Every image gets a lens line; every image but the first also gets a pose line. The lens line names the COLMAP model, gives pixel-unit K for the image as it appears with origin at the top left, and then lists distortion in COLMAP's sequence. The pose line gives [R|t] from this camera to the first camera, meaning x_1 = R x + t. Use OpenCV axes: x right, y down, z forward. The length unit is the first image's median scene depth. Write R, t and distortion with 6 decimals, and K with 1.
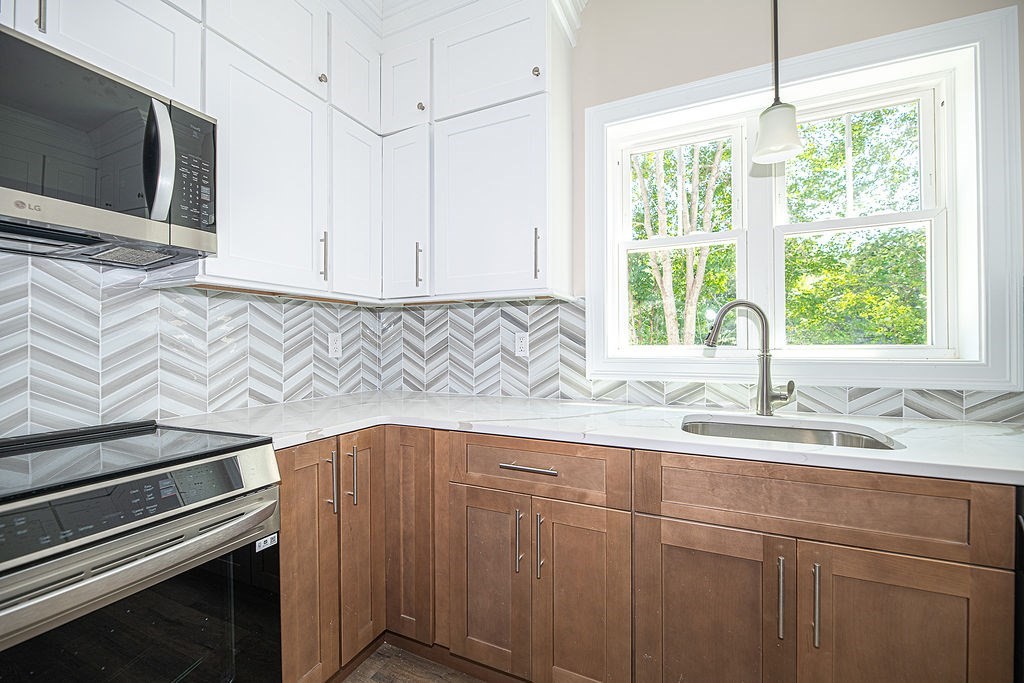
lens RADIAL K [[426.4, 0, 519.5], [0, 426.4, 344.3], [0, 0, 1]] dist [0.005943, -0.004372]
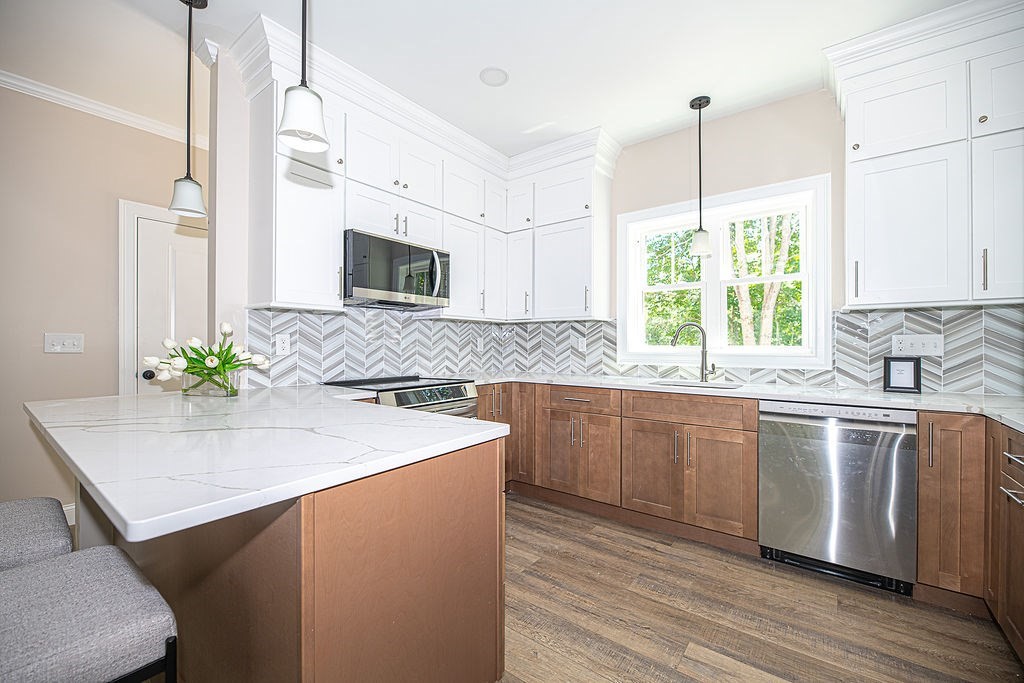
lens RADIAL K [[426.4, 0, 512.1], [0, 426.4, 344.1], [0, 0, 1]] dist [0.005943, -0.004372]
pose [[0.974893, 0.005526, -0.222607, 0.139503], [-0.006197, 0.999978, -0.002319, 0.004622], [0.222589, 0.003640, 0.974906, -0.961889]]
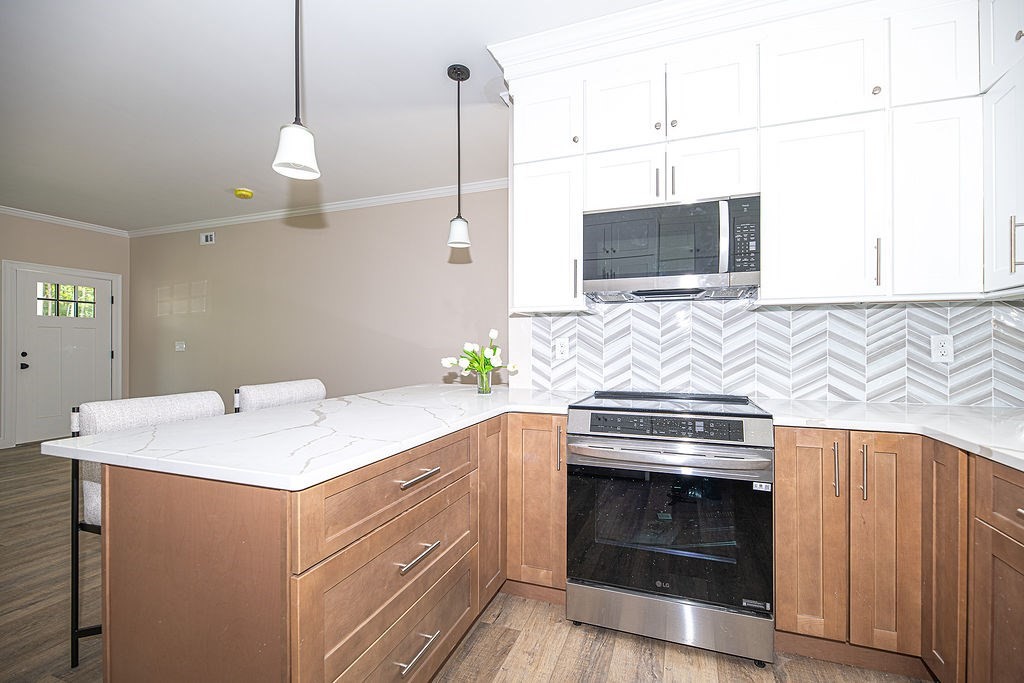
lens RADIAL K [[426.4, 0, 522.5], [0, 426.4, 343.7], [0, 0, 1]] dist [0.005943, -0.004372]
pose [[0.086145, -0.003360, -0.996277, 0.489466], [-0.002722, 0.999990, -0.003608, -0.003290], [0.996279, 0.003023, 0.086135, 0.053092]]
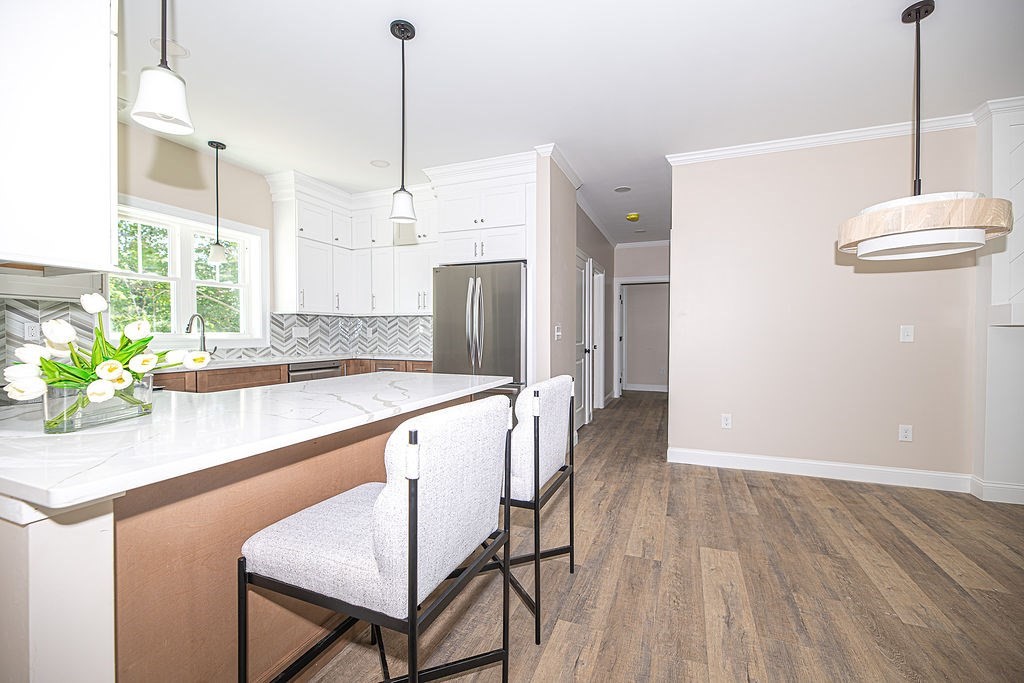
lens RADIAL K [[426.4, 0, 529.4], [0, 426.4, 339.7], [0, 0, 1]] dist [0.005943, -0.004372]
pose [[-0.062802, -0.011932, 0.997955, -1.720660], [-0.000255, 0.999929, 0.011939, 0.011848], [-0.998026, 0.000495, -0.062801, -0.607575]]
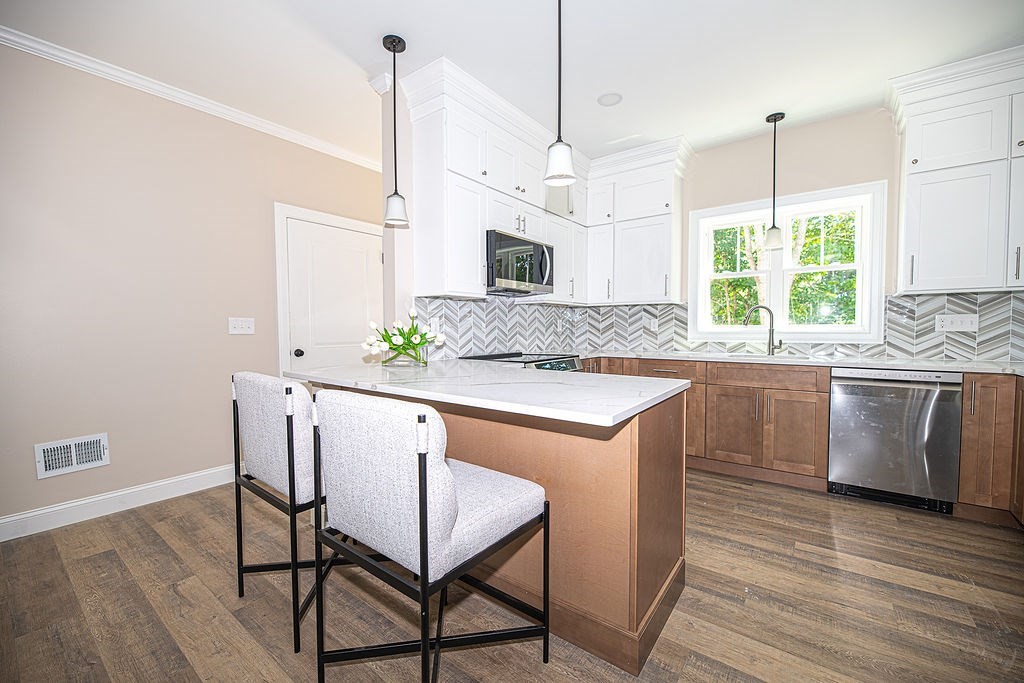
lens RADIAL K [[426.4, 0, 511.6], [0, 426.4, 345.0], [0, 0, 1]] dist [0.005943, -0.004372]
pose [[0.976355, 0.008640, -0.216002, -0.263990], [0.000148, 0.999174, 0.040637, 0.015385], [0.216174, -0.039708, 0.975547, -1.385192]]
